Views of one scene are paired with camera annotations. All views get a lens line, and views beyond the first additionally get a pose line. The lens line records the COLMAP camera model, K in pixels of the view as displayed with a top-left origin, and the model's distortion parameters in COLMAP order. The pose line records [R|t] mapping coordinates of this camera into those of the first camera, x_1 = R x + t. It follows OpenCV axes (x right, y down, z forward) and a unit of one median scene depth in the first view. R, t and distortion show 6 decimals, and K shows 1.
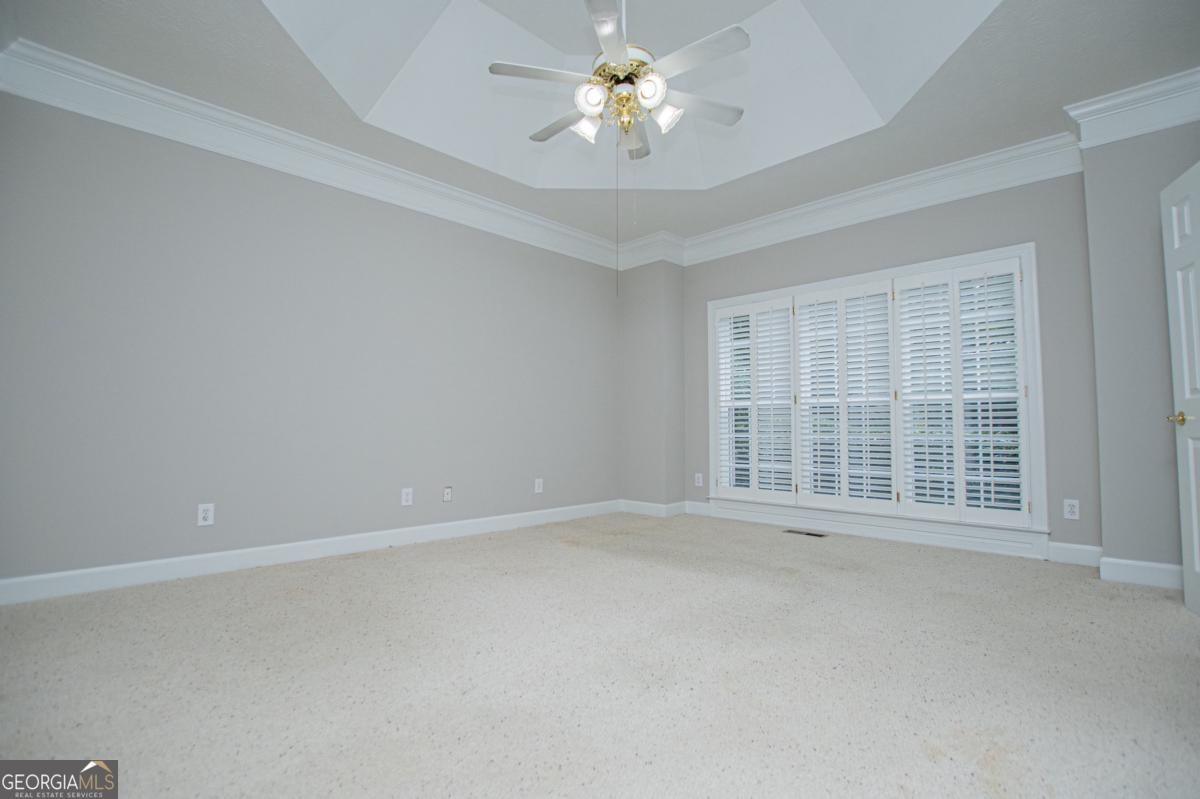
lens RADIAL K [[542.9, 0, 603.5], [0, 542.9, 404.4], [0, 0, 1]] dist [-0.002610, 0.001358]
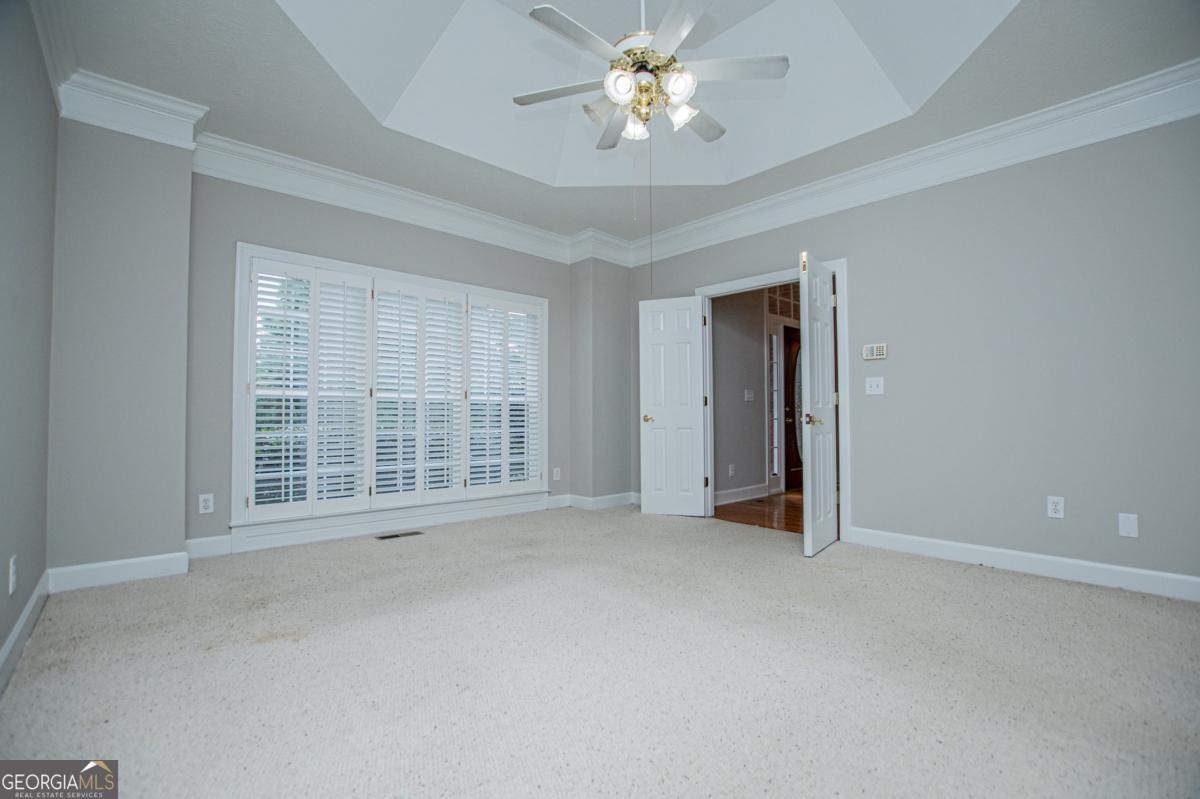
lens RADIAL K [[542.9, 0, 603.5], [0, 542.9, 404.4], [0, 0, 1]] dist [-0.002610, 0.001358]
pose [[0.077268, 0.031428, 0.996515, -0.559316], [-0.037888, 0.998874, -0.028565, 0.023838], [-0.996290, -0.035549, 0.078372, 0.588643]]
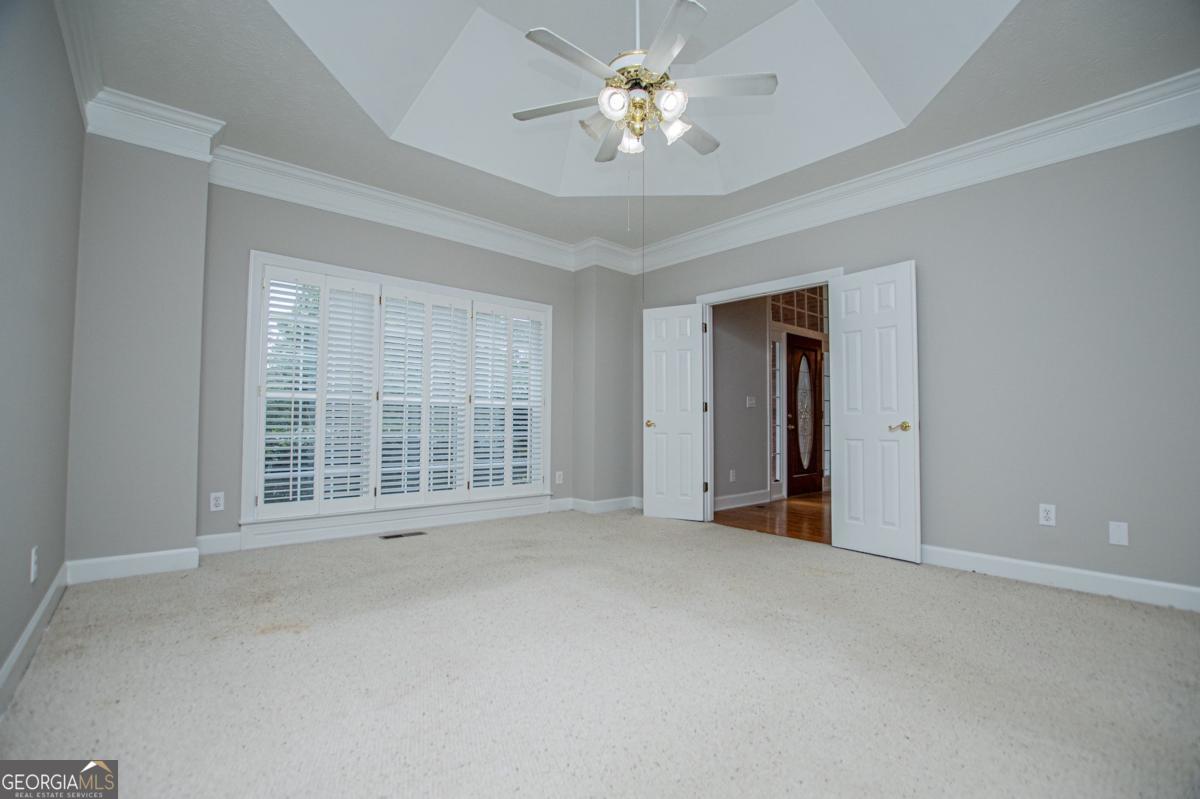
lens RADIAL K [[542.3, 0, 602.4], [0, 542.3, 403.9], [0, 0, 1]] dist [0.001452, -0.001311]
pose [[0.098051, 0.042887, 0.994257, -0.576746], [-0.046892, 0.998160, -0.038431, 0.024460], [-0.994076, -0.042855, 0.099882, 0.567350]]
